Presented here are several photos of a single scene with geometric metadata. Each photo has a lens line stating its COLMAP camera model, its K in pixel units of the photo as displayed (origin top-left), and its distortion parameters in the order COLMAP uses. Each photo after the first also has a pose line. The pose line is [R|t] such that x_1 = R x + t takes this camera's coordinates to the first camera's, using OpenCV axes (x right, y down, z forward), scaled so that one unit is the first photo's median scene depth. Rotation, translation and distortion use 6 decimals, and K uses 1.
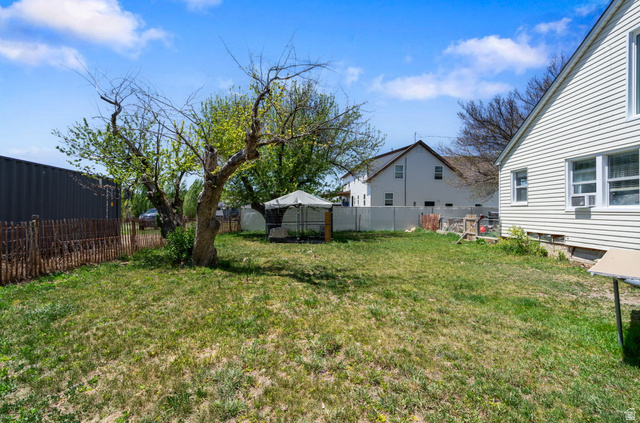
lens RADIAL K [[298.4, 0, 319.9], [0, 298.4, 210.1], [0, 0, 1]] dist [0.000762, 0.000258]
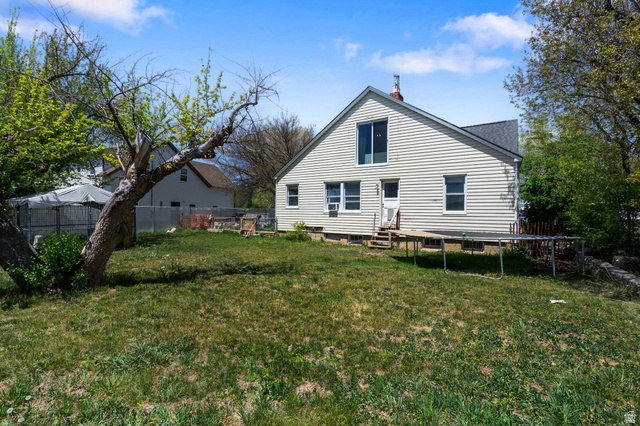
lens RADIAL K [[290.8, 0, 320.0], [0, 290.8, 211.4], [0, 0, 1]] dist [-0.001191, 0.000624]
pose [[0.536652, 0.006618, 0.843778, -0.542932], [-0.010331, 0.999946, -0.001272, -0.001132], [-0.843740, -0.008035, 0.536692, 0.124756]]
